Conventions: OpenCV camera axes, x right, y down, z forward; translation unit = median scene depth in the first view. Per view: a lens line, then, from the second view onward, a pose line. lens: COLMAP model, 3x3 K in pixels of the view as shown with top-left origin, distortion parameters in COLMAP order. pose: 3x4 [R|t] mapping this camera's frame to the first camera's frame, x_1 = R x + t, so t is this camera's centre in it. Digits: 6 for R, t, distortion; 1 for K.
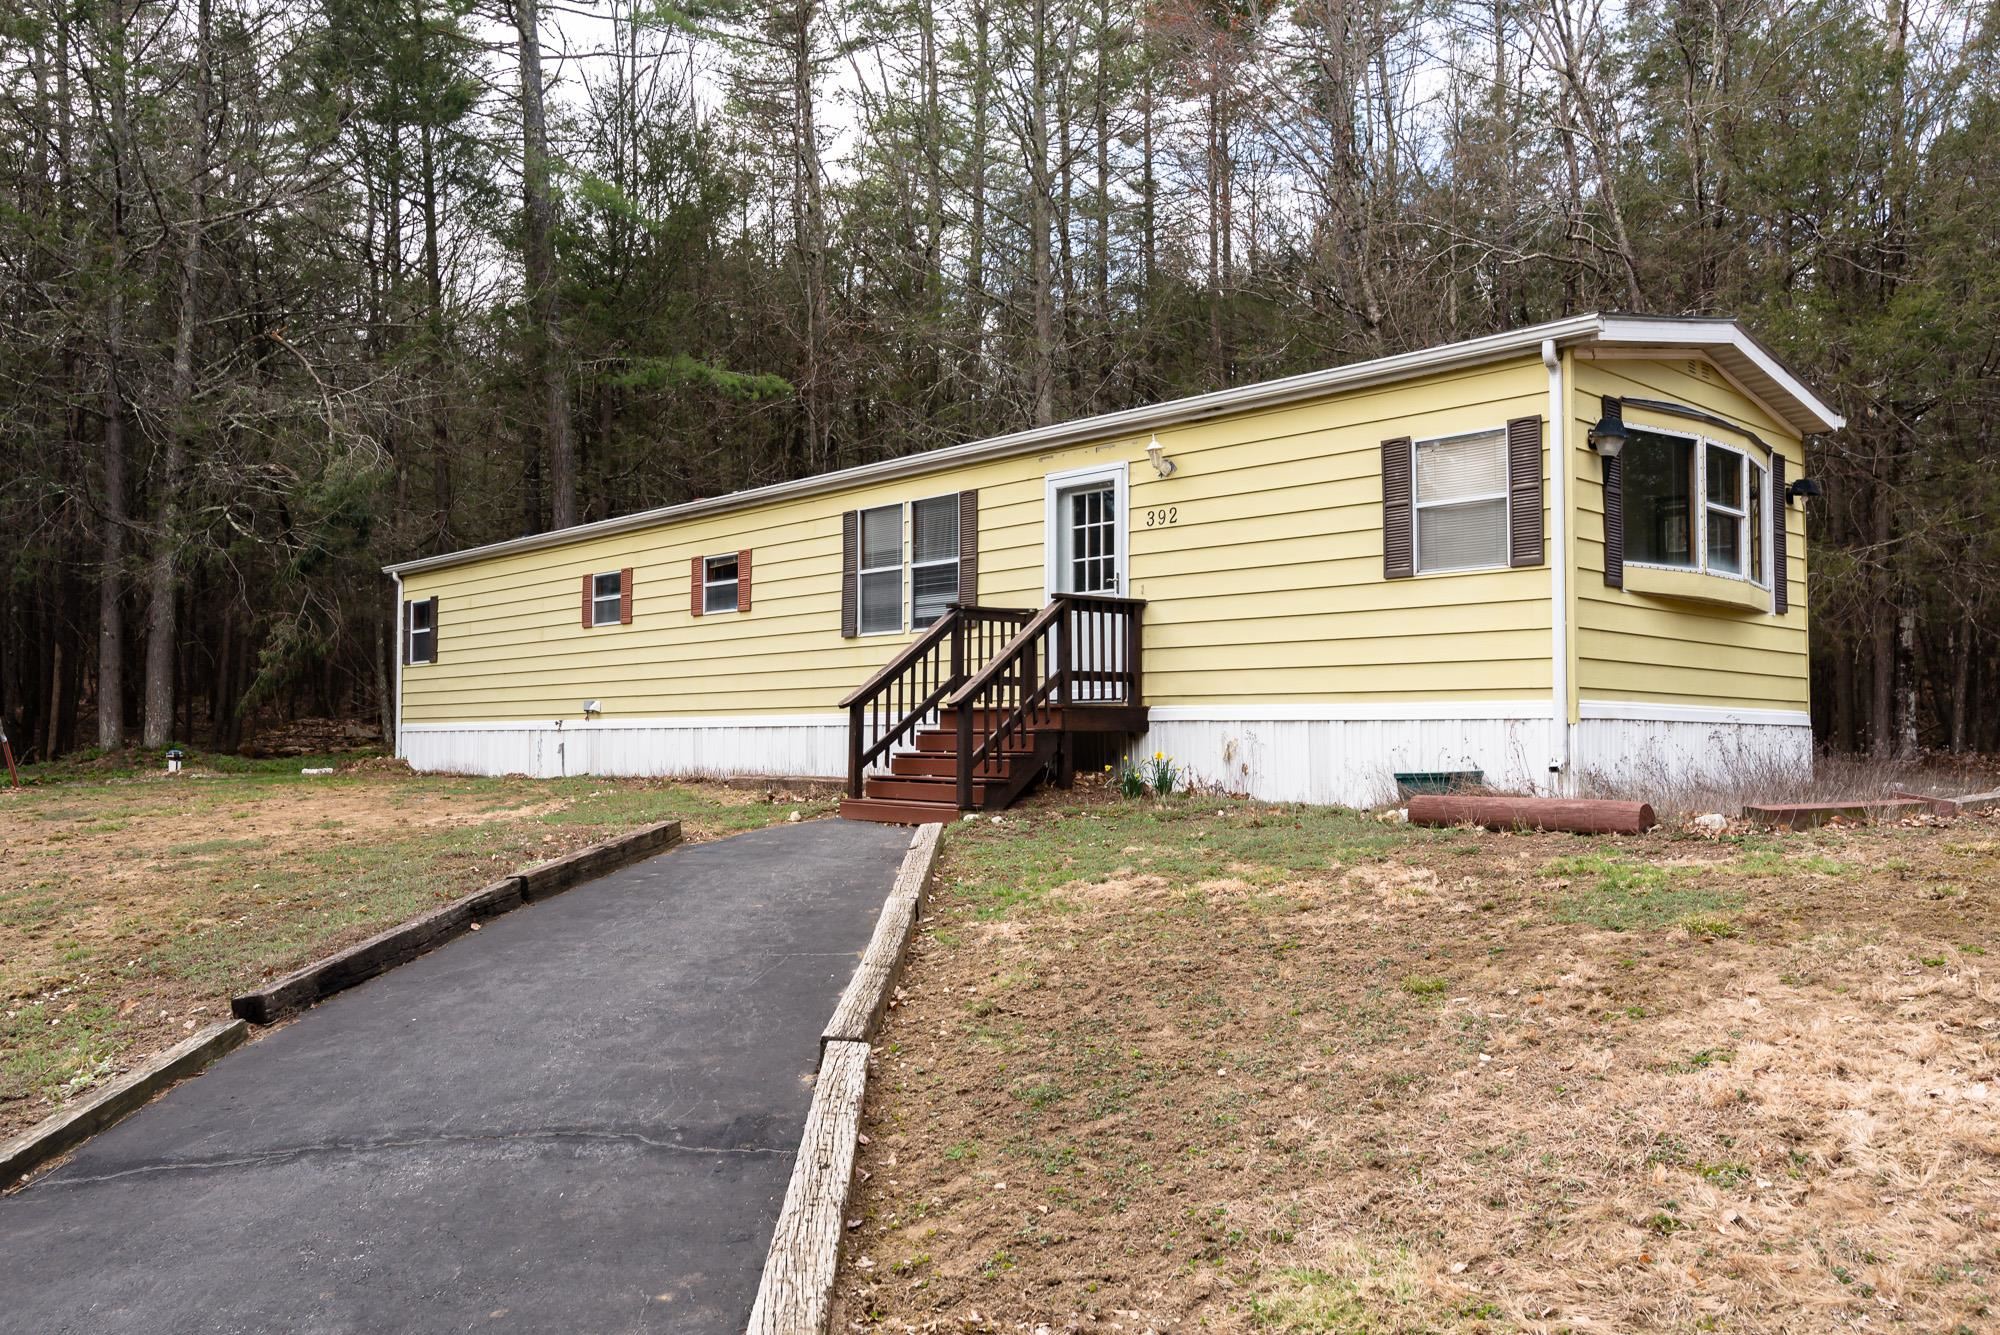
lens RADIAL K [[1570.2, 0, 1000.0], [0, 1570.2, 667.5], [0, 0, 1]] dist [-0.007011, 0.001294]
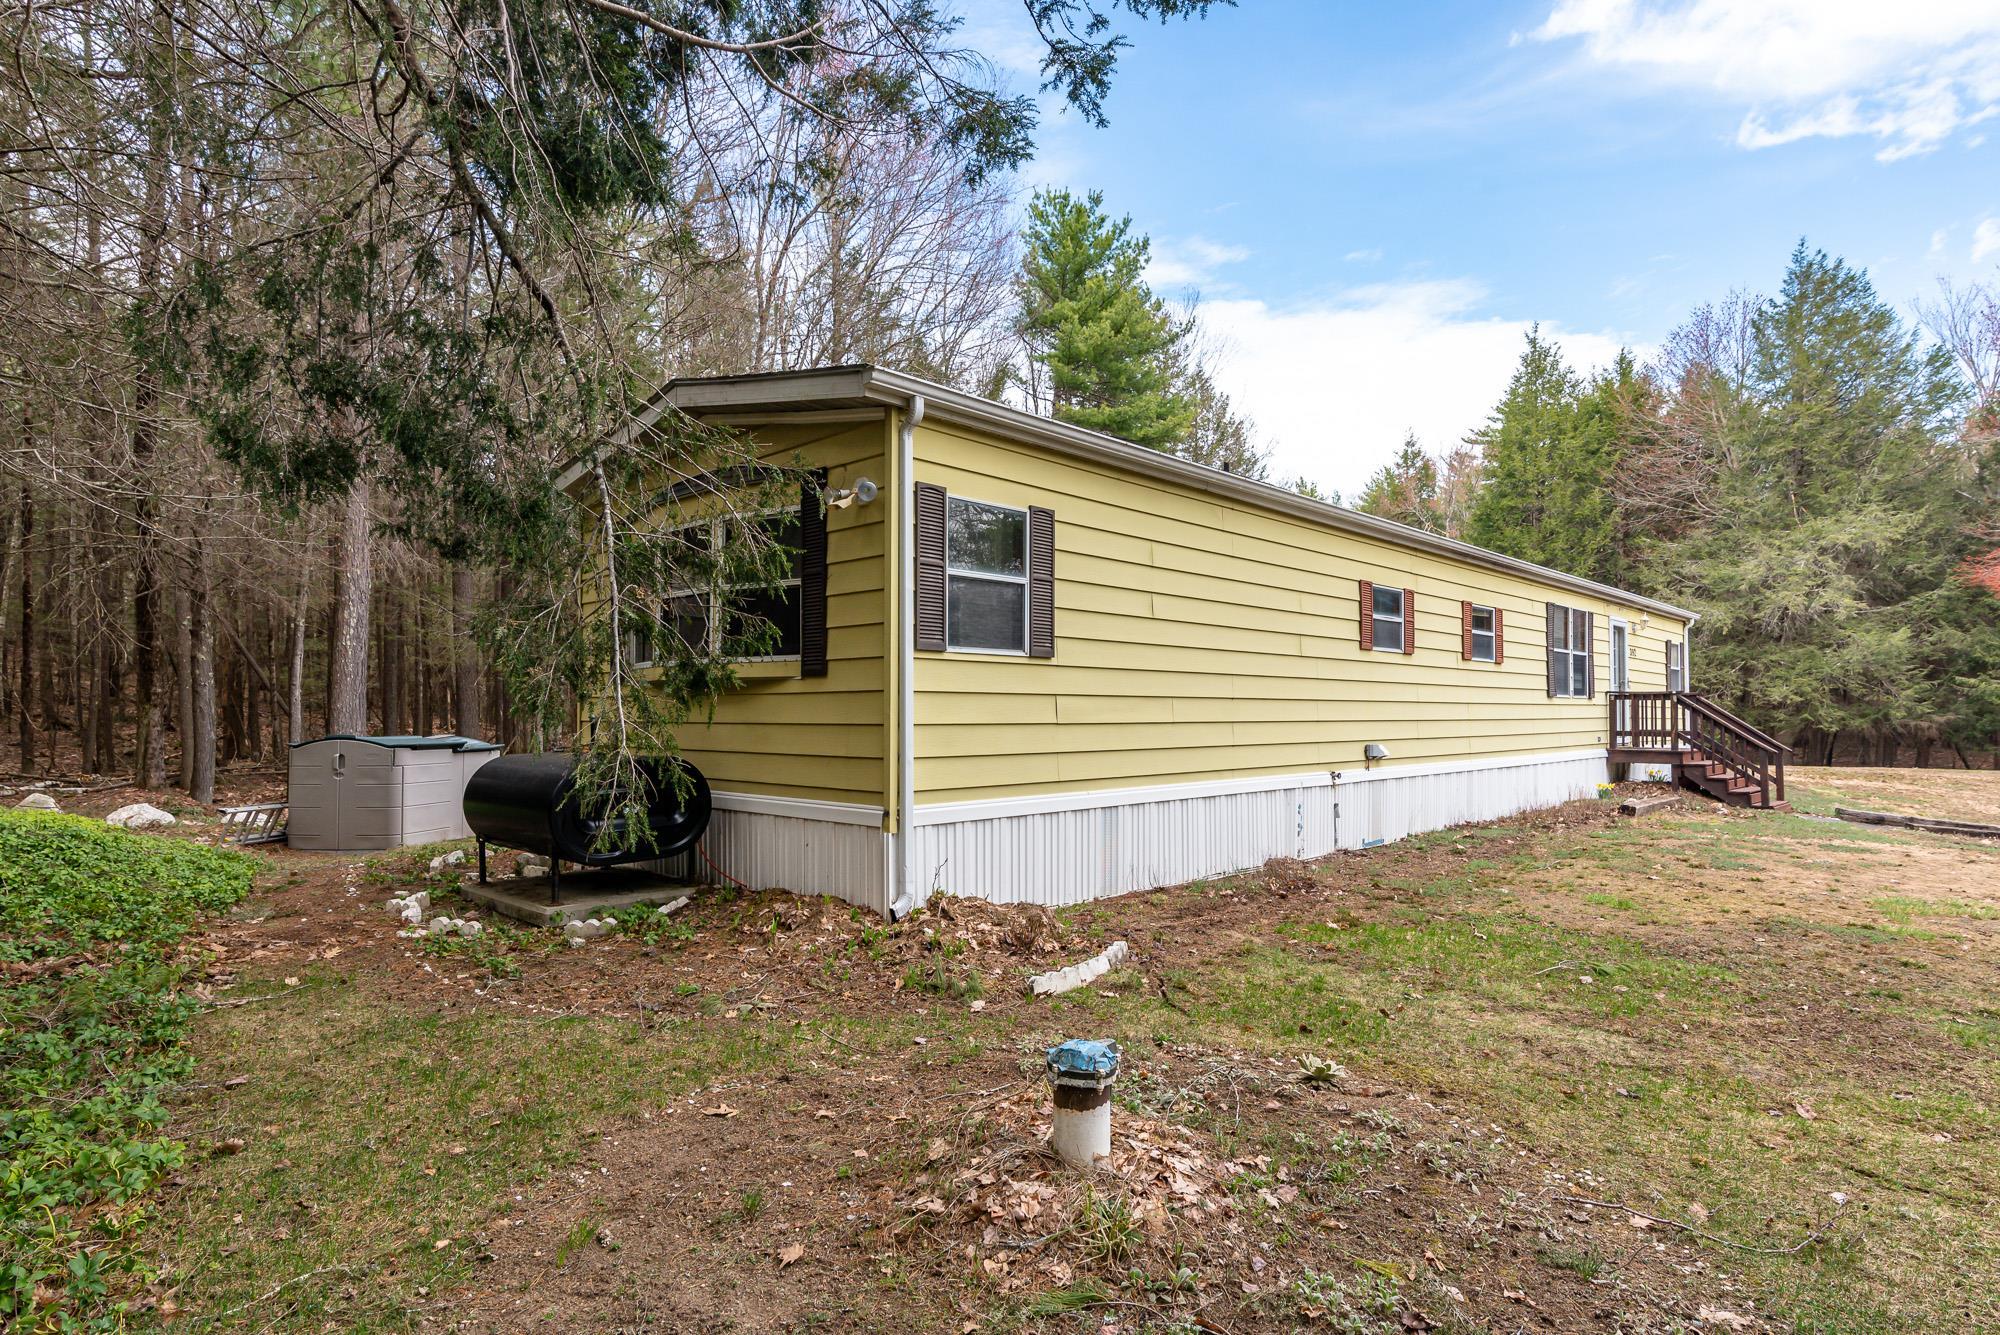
lens RADIAL K [[1083.9, 0, 1000.0], [0, 1083.9, 667.5], [0, 0, 1]] dist [0.000213, 0.000027]
pose [[-0.056726, 0.036093, 0.997737, -1.426293], [-0.056705, 0.997617, -0.039312, 0.026689], [-0.996778, -0.058806, -0.054544, 2.194610]]
